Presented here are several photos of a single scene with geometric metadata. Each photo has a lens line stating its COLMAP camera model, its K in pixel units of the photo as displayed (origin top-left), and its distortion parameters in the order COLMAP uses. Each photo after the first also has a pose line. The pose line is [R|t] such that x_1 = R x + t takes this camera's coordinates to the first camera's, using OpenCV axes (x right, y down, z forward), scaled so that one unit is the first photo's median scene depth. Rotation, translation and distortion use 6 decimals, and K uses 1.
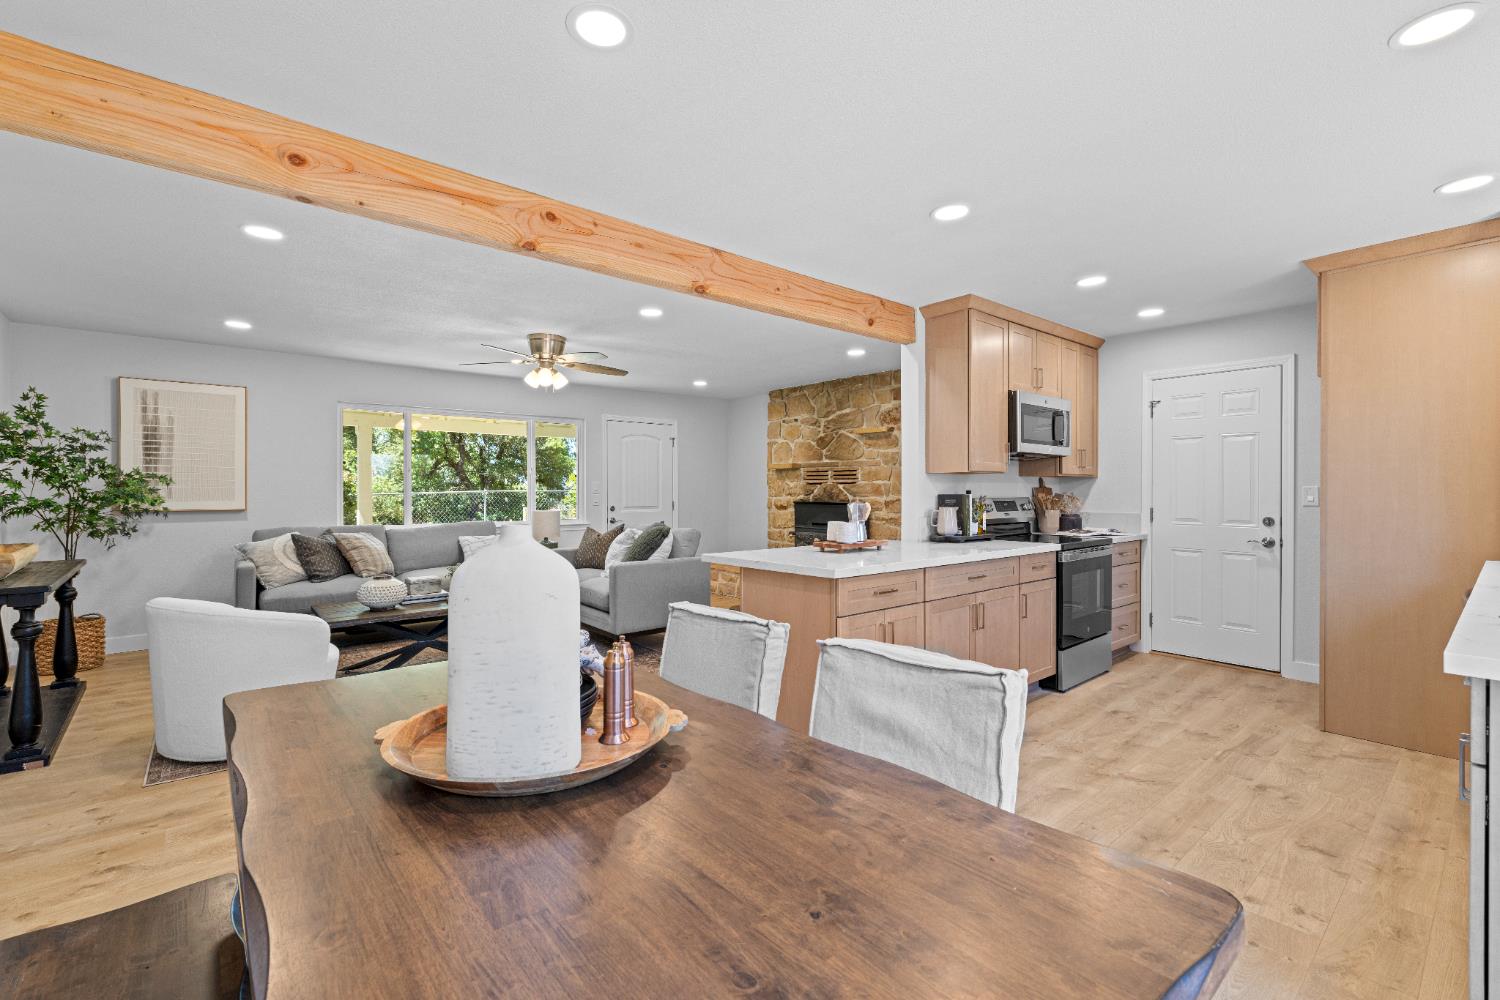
lens RADIAL K [[657.7, 0, 737.5], [0, 657.7, 495.2], [0, 0, 1]] dist [-0.000309, -0.000535]
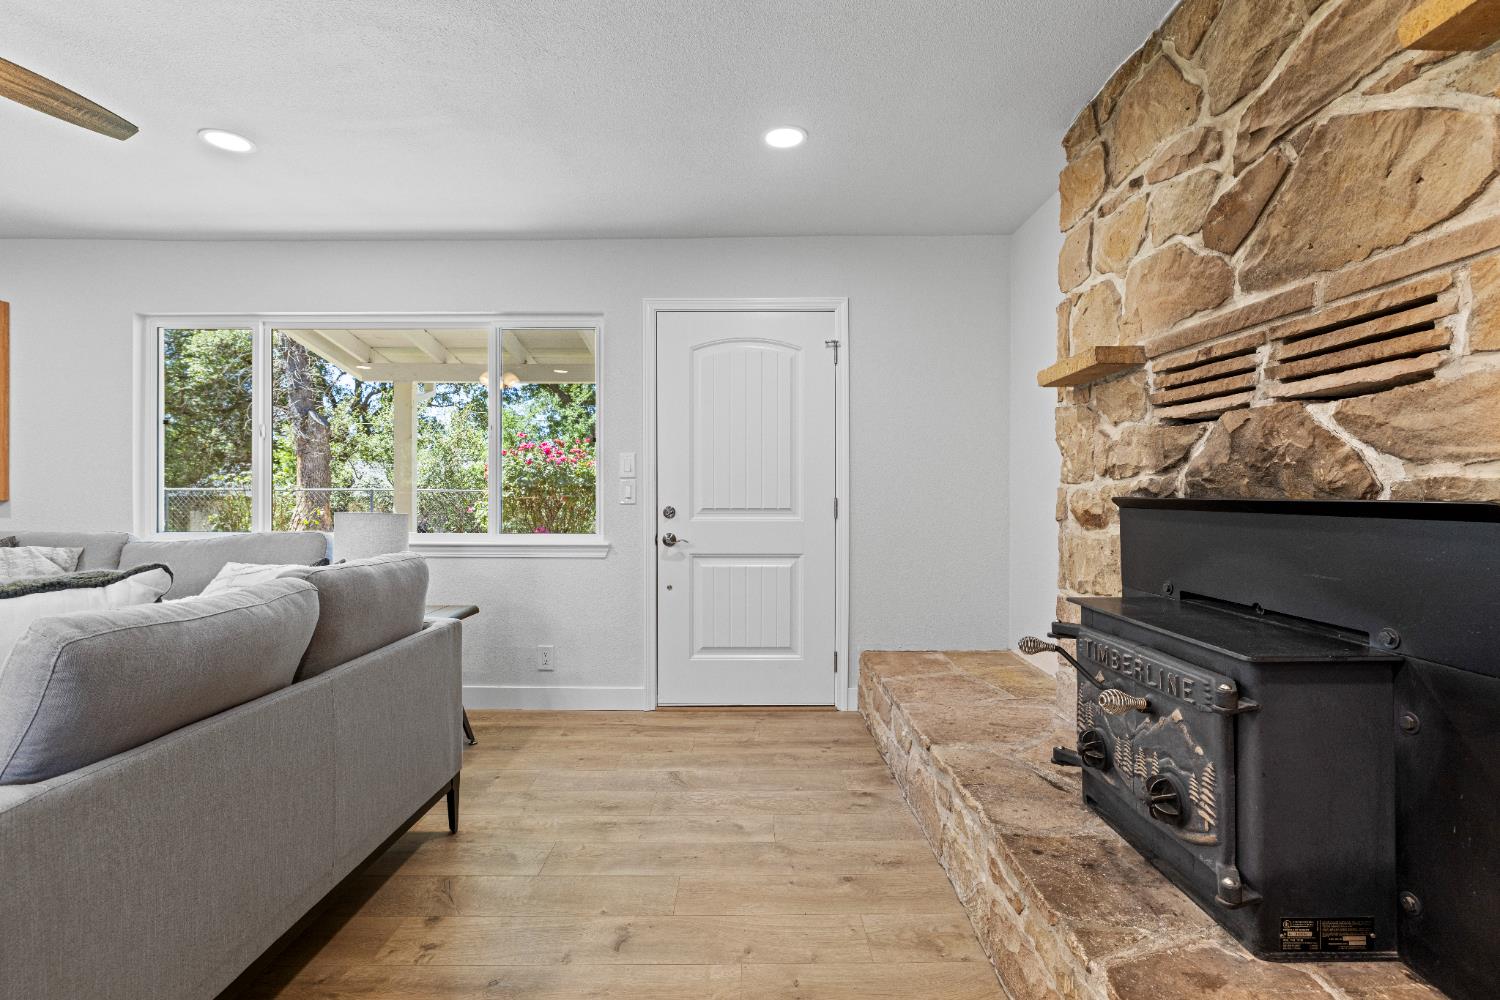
lens RADIAL K [[686.0, 0, 747.7], [0, 686.0, 490.4], [0, 0, 1]] dist [0.002960, 0.000084]
pose [[0.761543, -0.001371, -0.648113, 0.151899], [-0.007038, 0.999921, -0.010385, 0.010737], [0.648077, 0.012470, 0.761473, 0.718609]]
